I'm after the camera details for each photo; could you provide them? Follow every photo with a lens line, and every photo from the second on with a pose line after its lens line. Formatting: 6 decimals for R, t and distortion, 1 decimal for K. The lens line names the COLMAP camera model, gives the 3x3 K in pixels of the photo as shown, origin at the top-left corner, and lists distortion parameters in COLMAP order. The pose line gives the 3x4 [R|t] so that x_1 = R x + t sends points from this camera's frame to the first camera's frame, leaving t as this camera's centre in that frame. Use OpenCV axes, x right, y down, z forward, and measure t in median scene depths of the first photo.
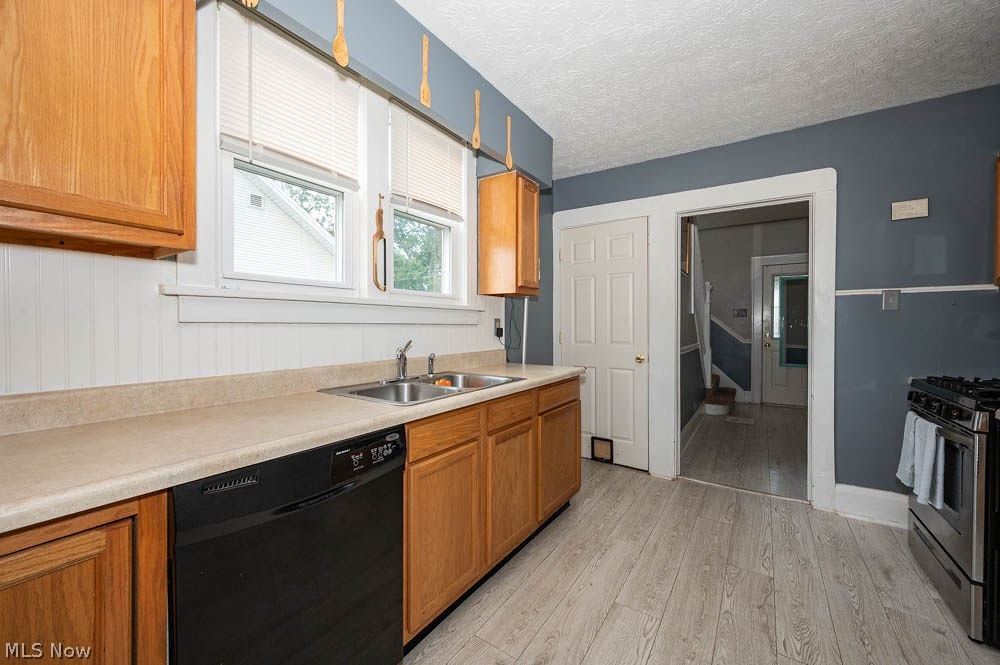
lens RADIAL K [[400.1, 0, 511.2], [0, 400.1, 331.4], [0, 0, 1]] dist [0.000899, 0.000102]
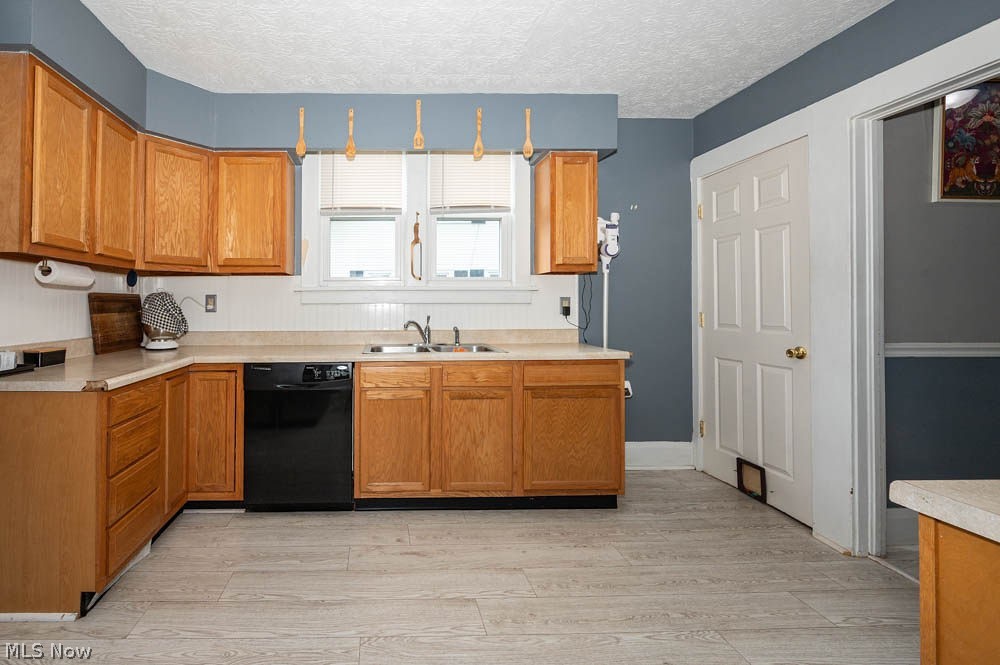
lens RADIAL K [[438.6, 0, 387.3], [0, 438.6, 301.8], [0, 0, 1]] dist [-0.000646, -0.000020]
pose [[0.552930, -0.009759, -0.833170, 0.698424], [-0.008576, 0.999812, -0.017402, 0.002307], [0.833184, 0.016767, 0.552742, 0.043022]]
